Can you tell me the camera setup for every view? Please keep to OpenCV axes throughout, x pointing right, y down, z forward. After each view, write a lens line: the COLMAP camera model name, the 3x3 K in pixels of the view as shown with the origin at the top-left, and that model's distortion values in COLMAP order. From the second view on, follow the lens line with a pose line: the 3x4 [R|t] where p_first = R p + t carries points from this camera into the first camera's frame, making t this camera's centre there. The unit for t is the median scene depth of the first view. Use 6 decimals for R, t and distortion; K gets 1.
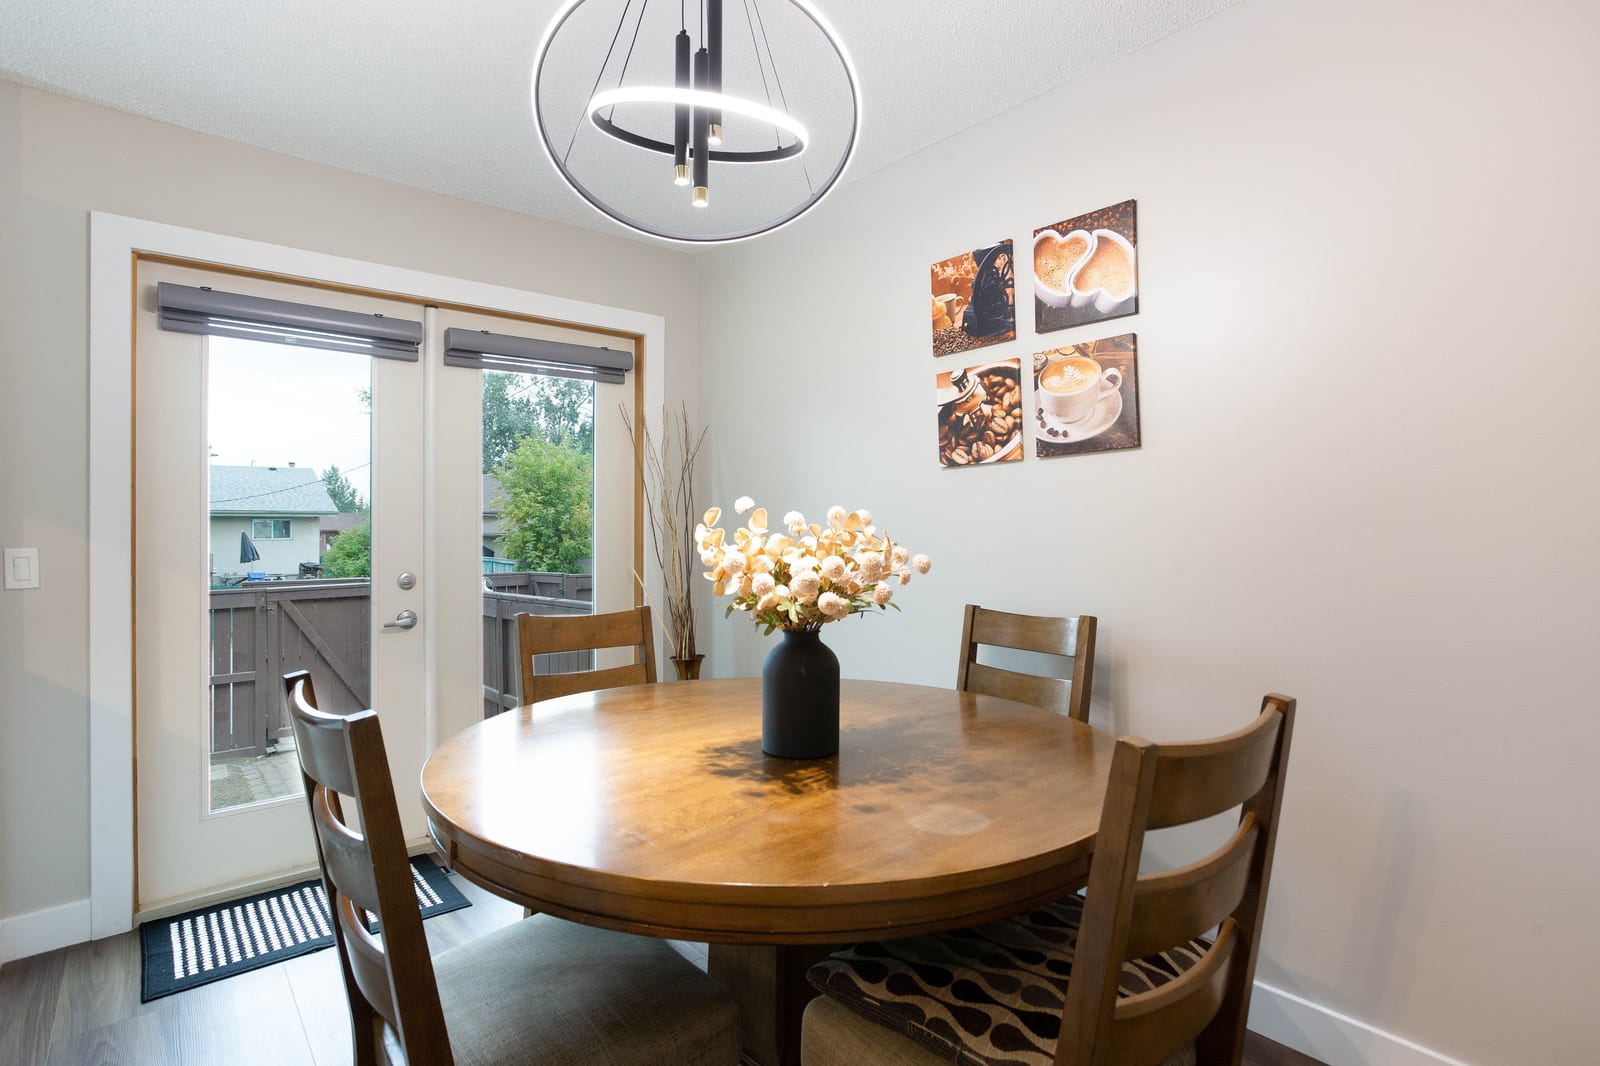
lens RADIAL K [[798.8, 0, 794.8], [0, 798.8, 522.8], [0, 0, 1]] dist [-0.053269, 0.034195]
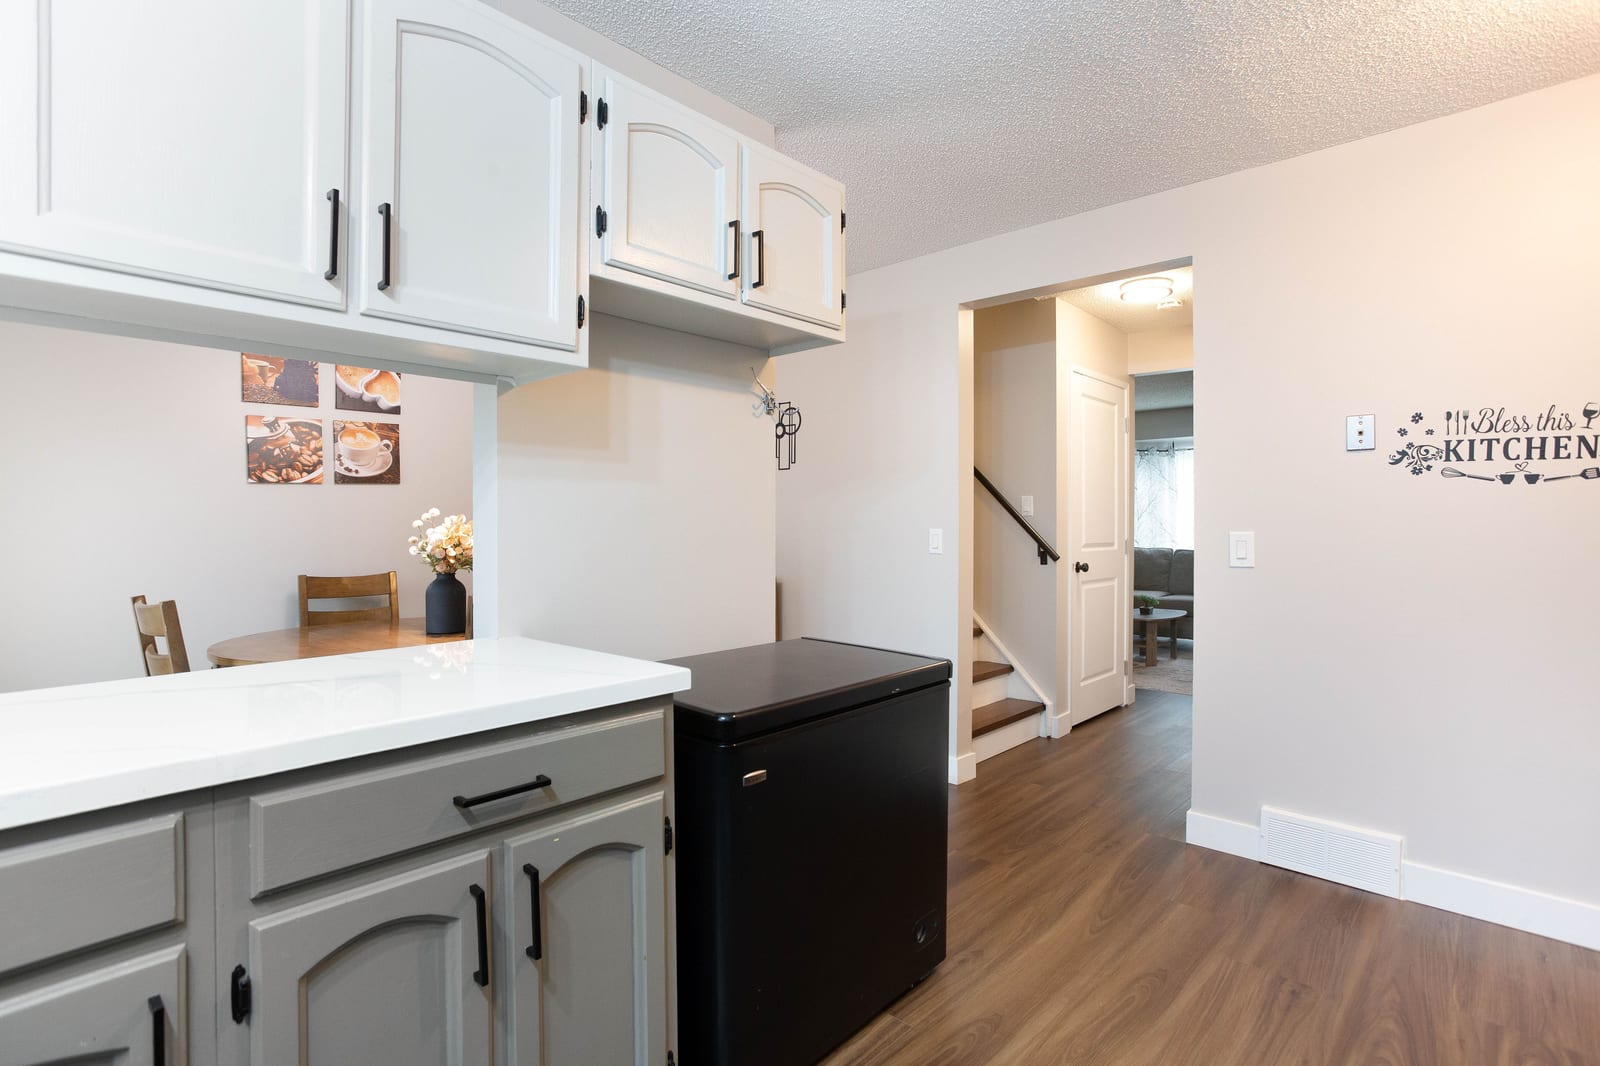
lens RADIAL K [[777.6, 0, 791.5], [0, 777.6, 524.1], [0, 0, 1]] dist [-0.061199, 0.035046]
pose [[-0.117974, 0.006508, 0.992995, -1.344043], [0.003374, 0.999975, -0.006153, 0.015793], [-0.993011, 0.002625, -0.117993, 0.234598]]
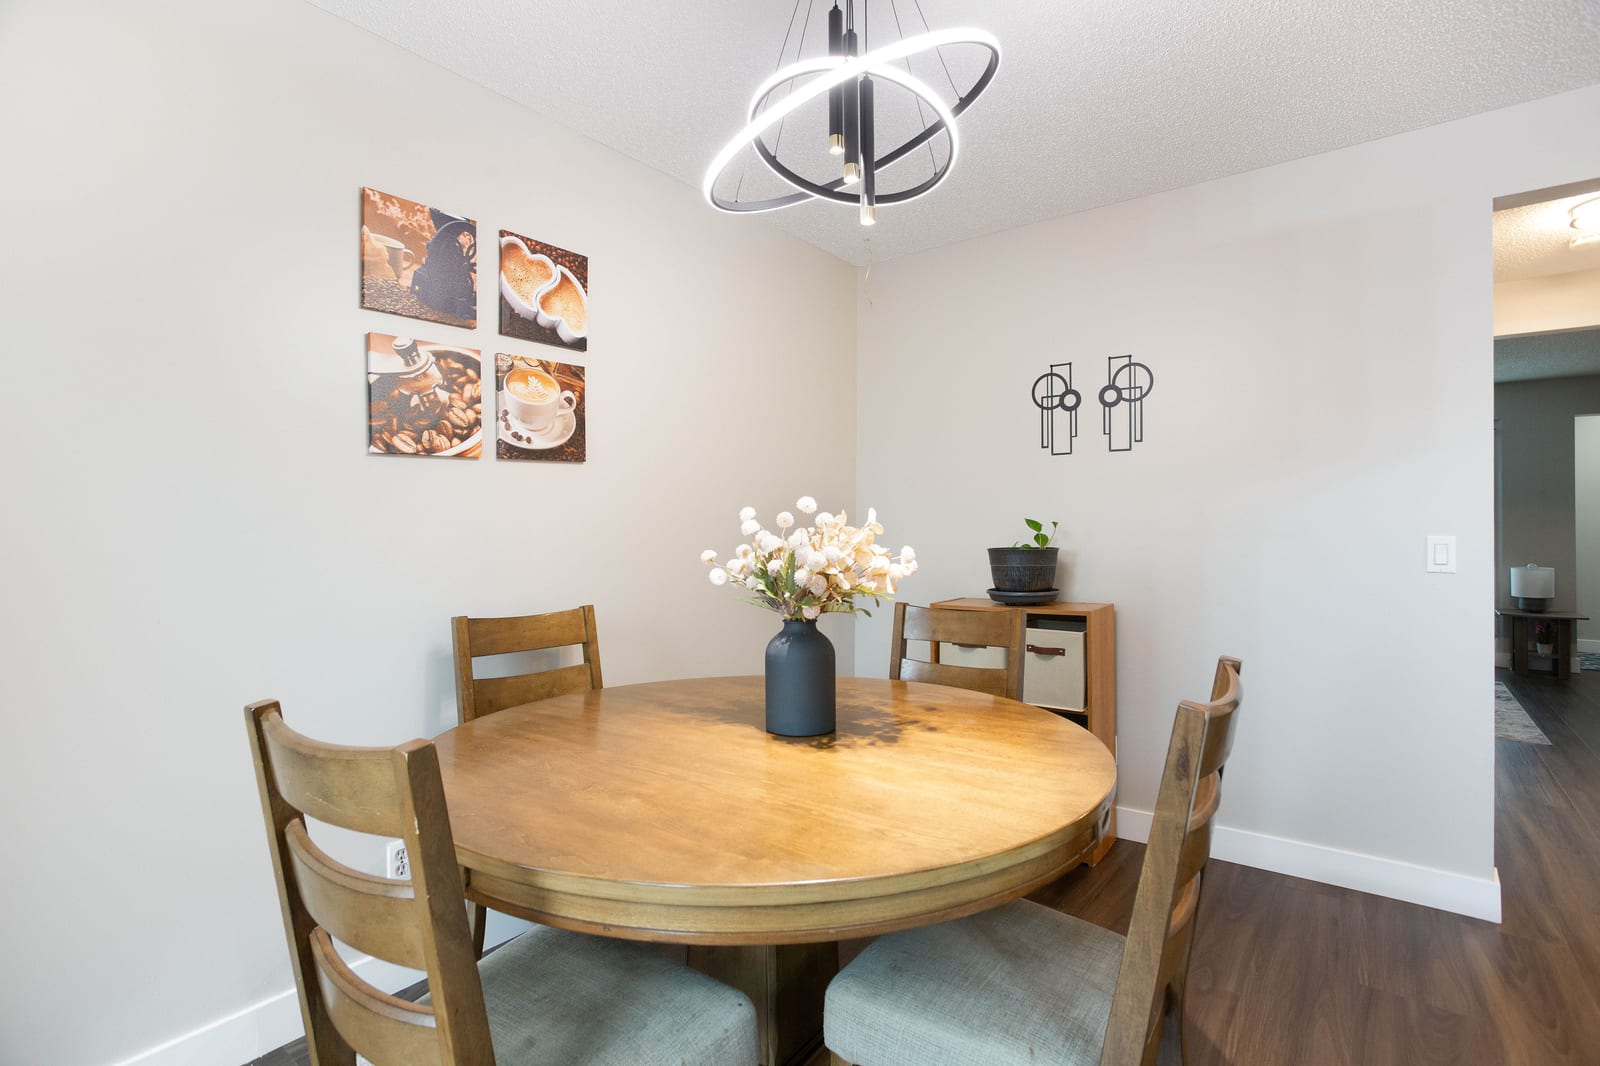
lens RADIAL K [[771.3, 0, 796.6], [0, 771.3, 523.2], [0, 0, 1]] dist [-0.050524, 0.025127]
pose [[-0.210834, 0.008718, 0.977483, -0.680096], [0.001948, 0.999962, -0.008499, 0.007109], [-0.977520, 0.000112, -0.210843, 0.810595]]
